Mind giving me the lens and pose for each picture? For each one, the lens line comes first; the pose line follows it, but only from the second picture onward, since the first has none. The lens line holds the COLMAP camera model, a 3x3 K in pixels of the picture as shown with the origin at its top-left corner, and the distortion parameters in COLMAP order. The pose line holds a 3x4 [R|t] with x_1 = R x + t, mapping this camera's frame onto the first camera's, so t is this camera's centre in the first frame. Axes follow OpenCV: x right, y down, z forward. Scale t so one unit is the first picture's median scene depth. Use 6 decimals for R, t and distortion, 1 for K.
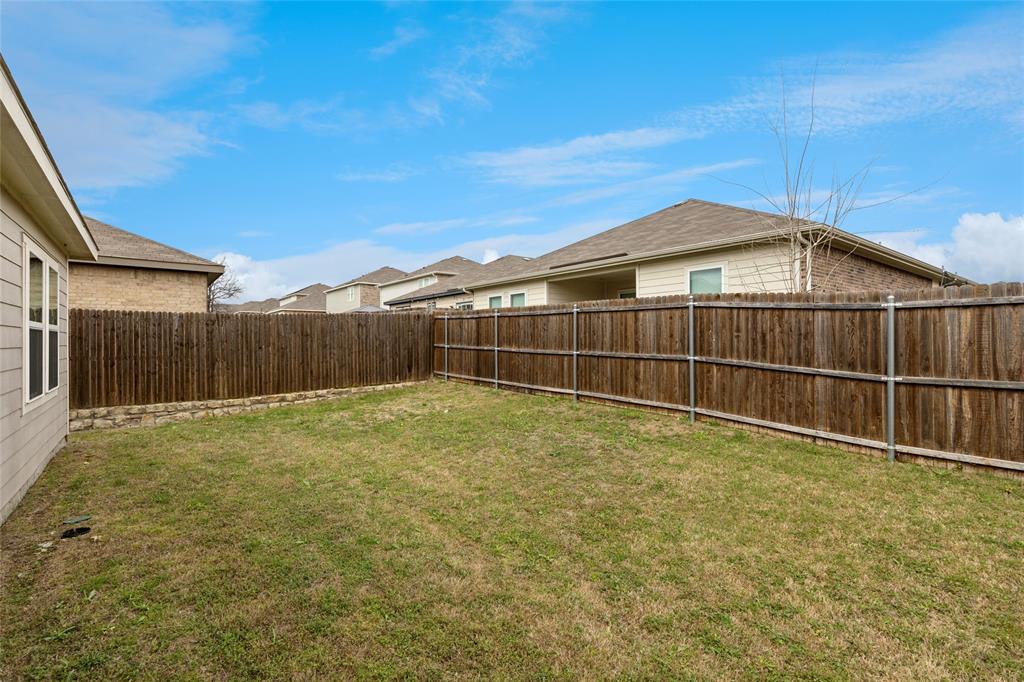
lens RADIAL K [[476.0, 0, 508.4], [0, 476.0, 340.5], [0, 0, 1]] dist [0.001339, 0.001343]
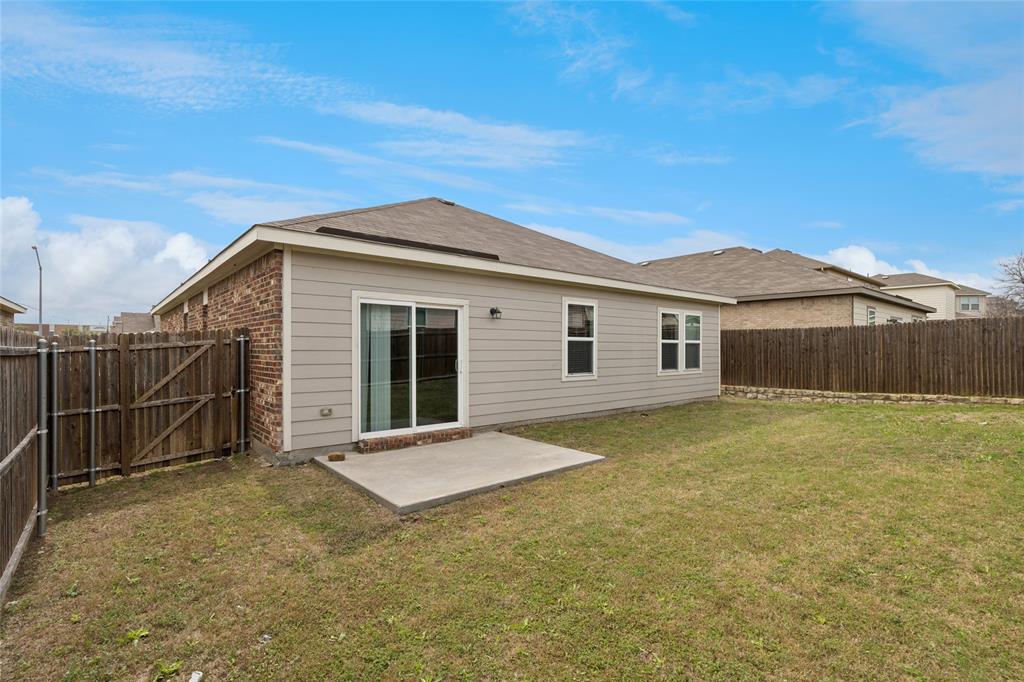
lens RADIAL K [[476.0, 0, 506.5], [0, 476.0, 362.6], [0, 0, 1]] dist [0.001339, 0.001343]
pose [[0.044121, 0.030103, -0.998573, 0.659905], [-0.001288, 0.999547, 0.030075, 0.004303], [0.999025, -0.000041, 0.044140, 0.030238]]
